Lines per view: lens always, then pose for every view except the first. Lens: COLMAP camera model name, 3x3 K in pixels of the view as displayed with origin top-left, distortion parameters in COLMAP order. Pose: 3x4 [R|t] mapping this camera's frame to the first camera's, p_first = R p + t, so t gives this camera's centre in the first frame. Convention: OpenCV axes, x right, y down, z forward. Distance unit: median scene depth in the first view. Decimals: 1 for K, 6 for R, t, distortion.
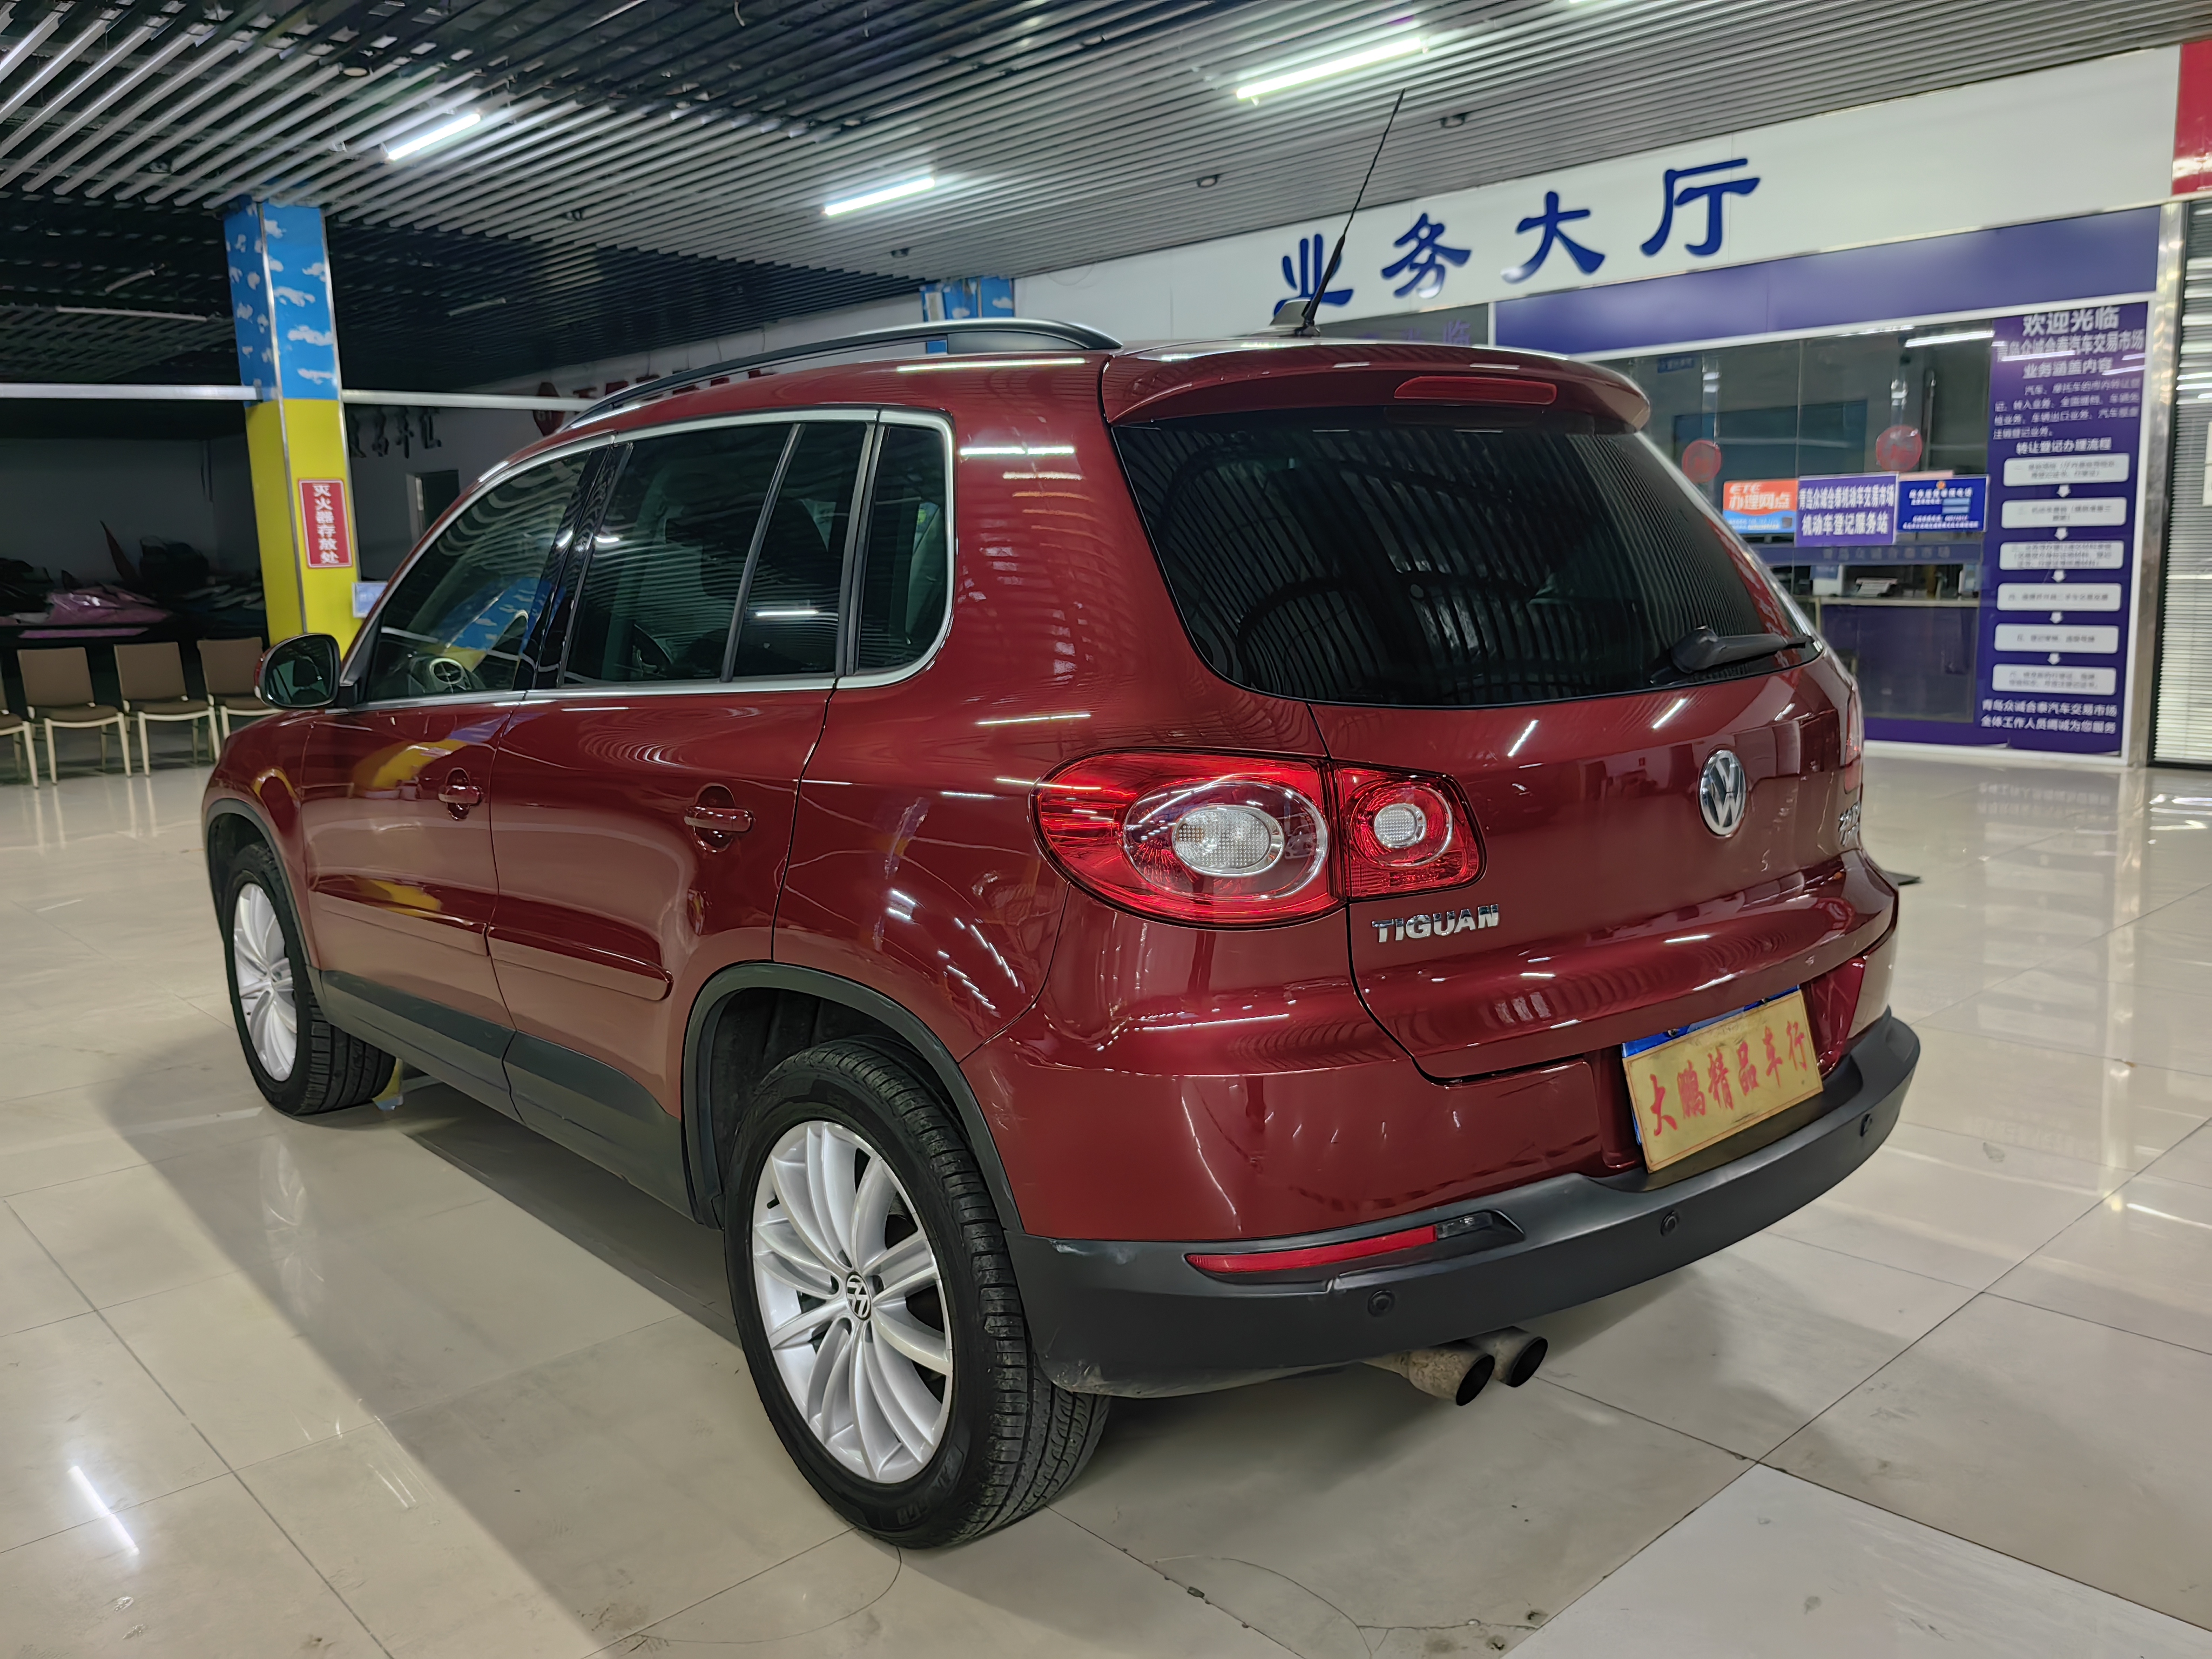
lens RADIAL K [[1760.8, 0, 1111.0], [0, 1760.8, 814.9], [0, 0, 1]] dist [0.015399, -0.036672]
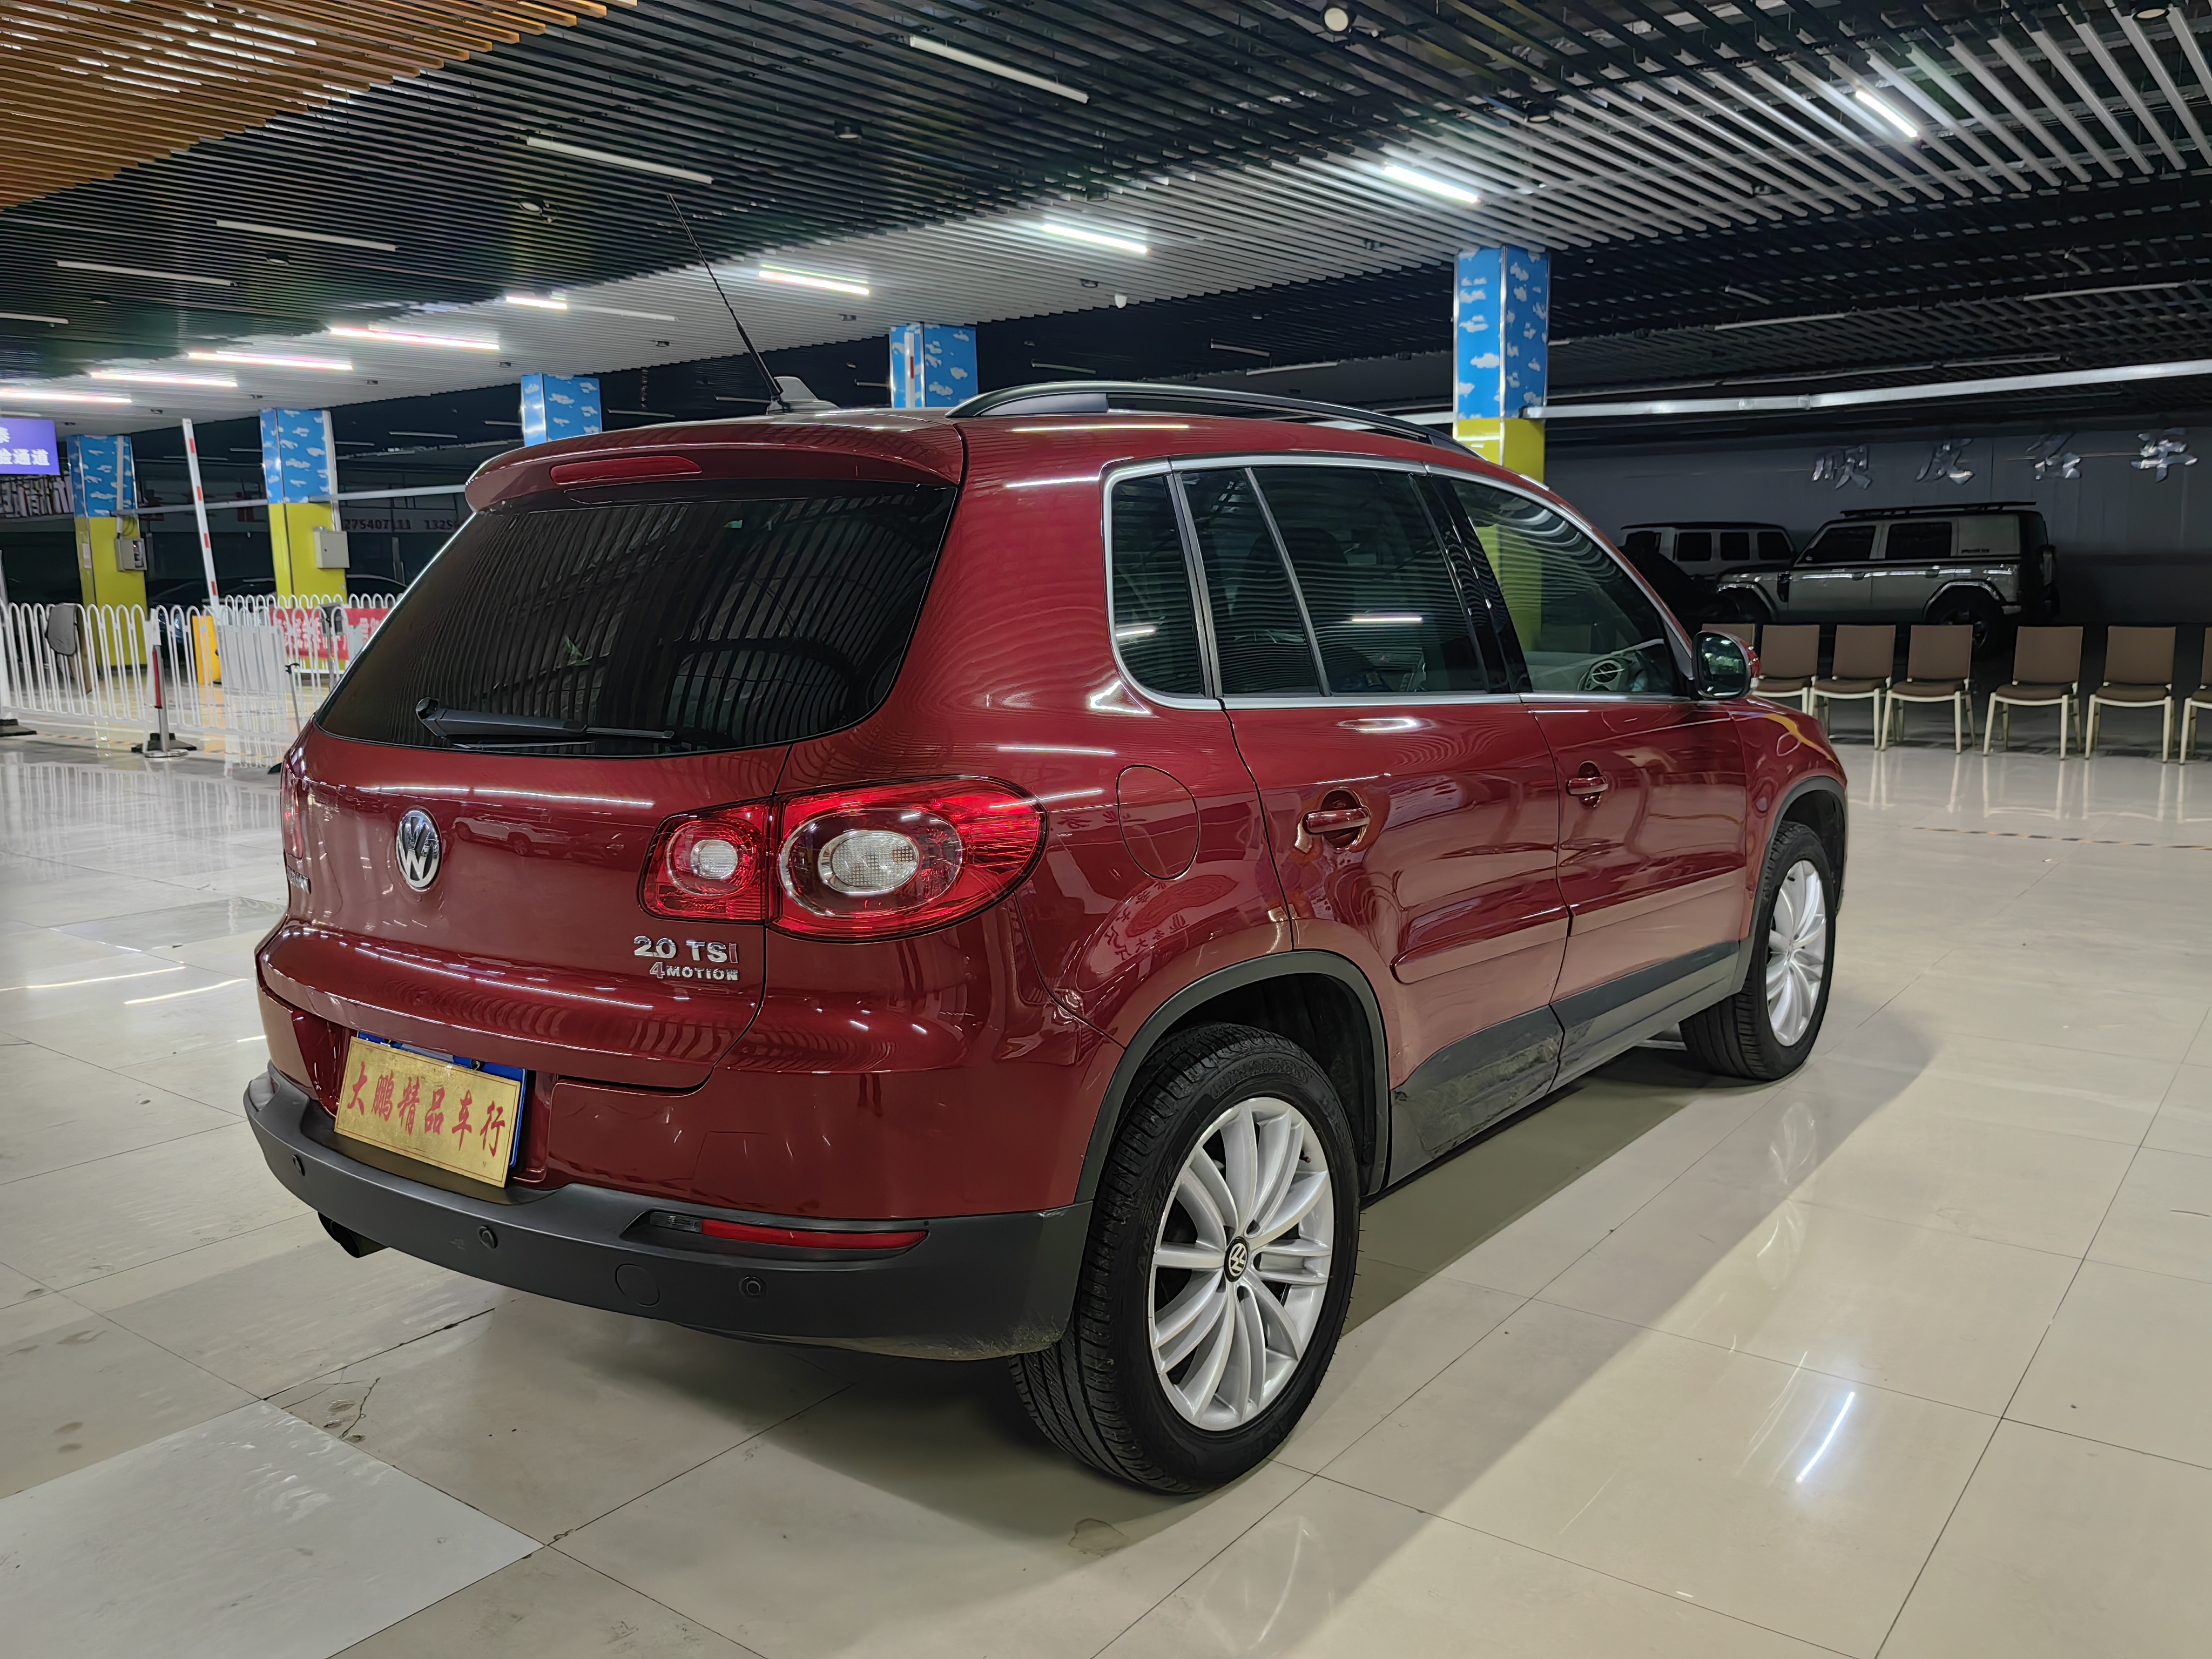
lens RADIAL K [[1760.8, 0, 1098.7], [0, 1760.8, 825.6], [0, 0, 1]] dist [0.015399, -0.036672]
pose [[0.171950, 0.164571, -0.971262, 0.851790], [-0.133166, 0.980780, 0.142608, -0.137461], [0.976064, 0.104818, 0.190560, 0.692718]]
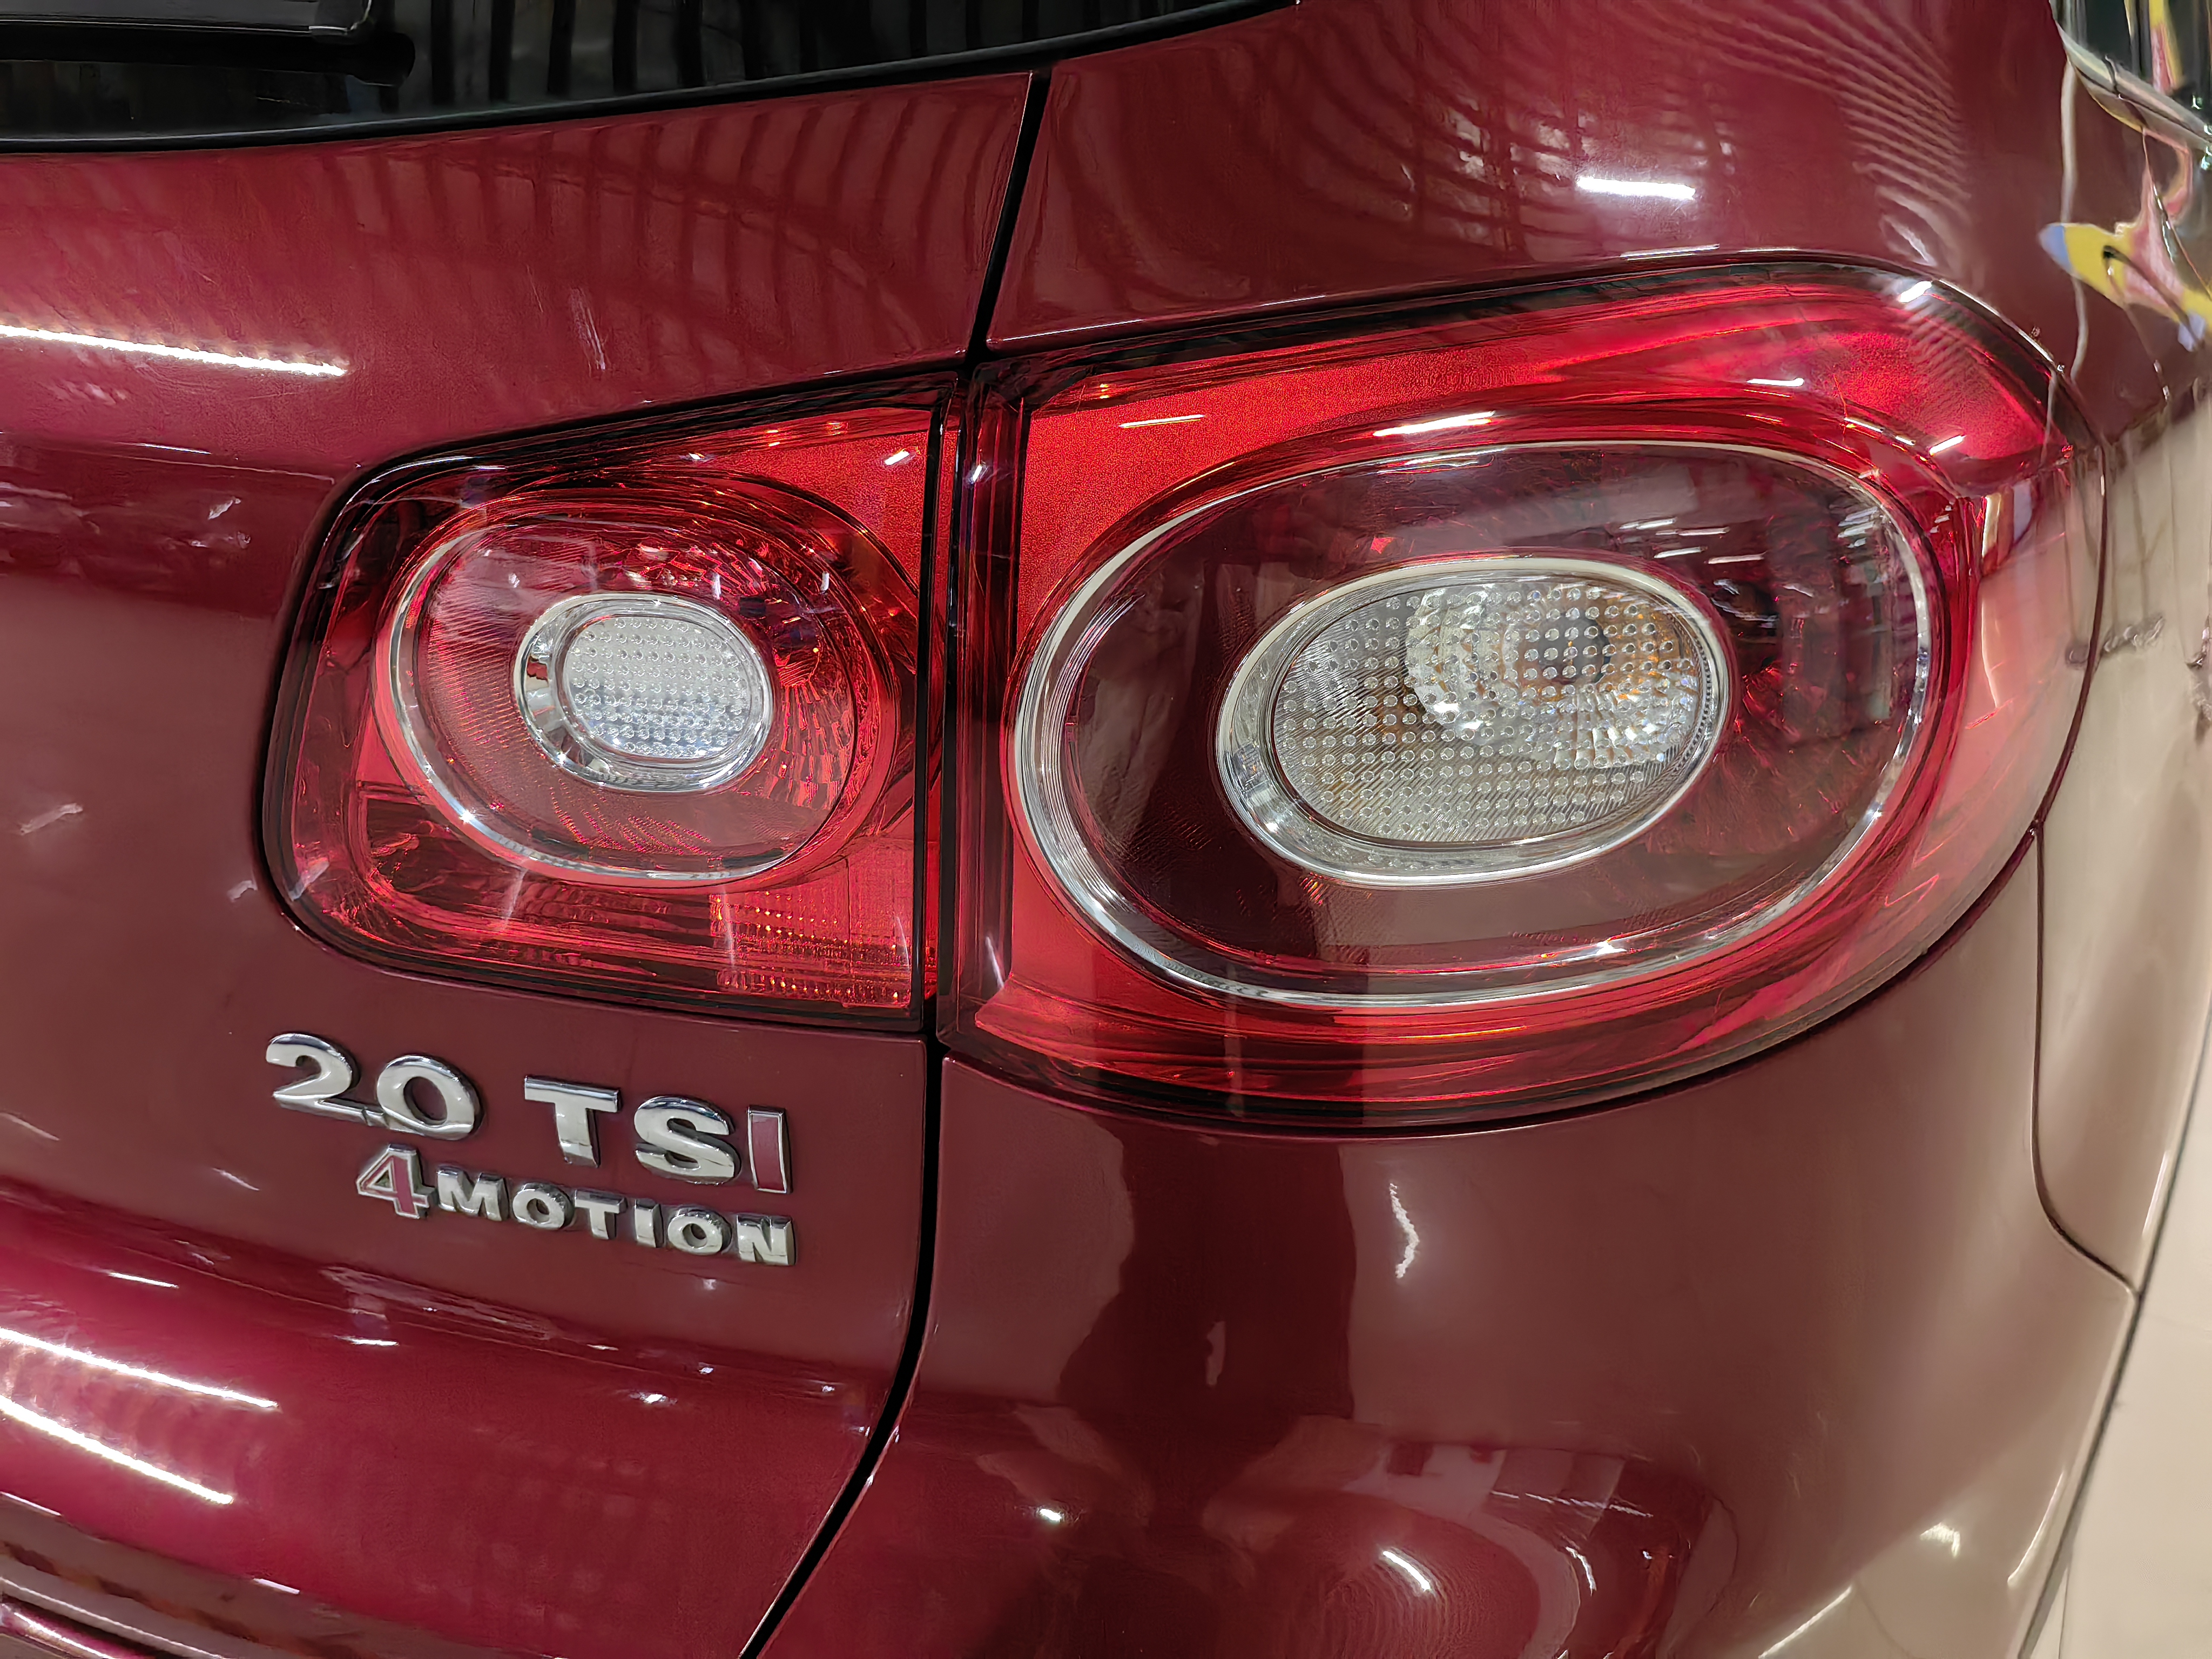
lens RADIAL K [[1760.8, 0, 1115.5], [0, 1760.8, 833.5], [0, 0, 1]] dist [0.015399, -0.036672]
pose [[0.294836, 0.395168, -0.870008, 0.392001], [-0.163609, 0.917912, 0.361482, -0.066732], [0.941437, 0.035763, 0.335287, 0.672236]]
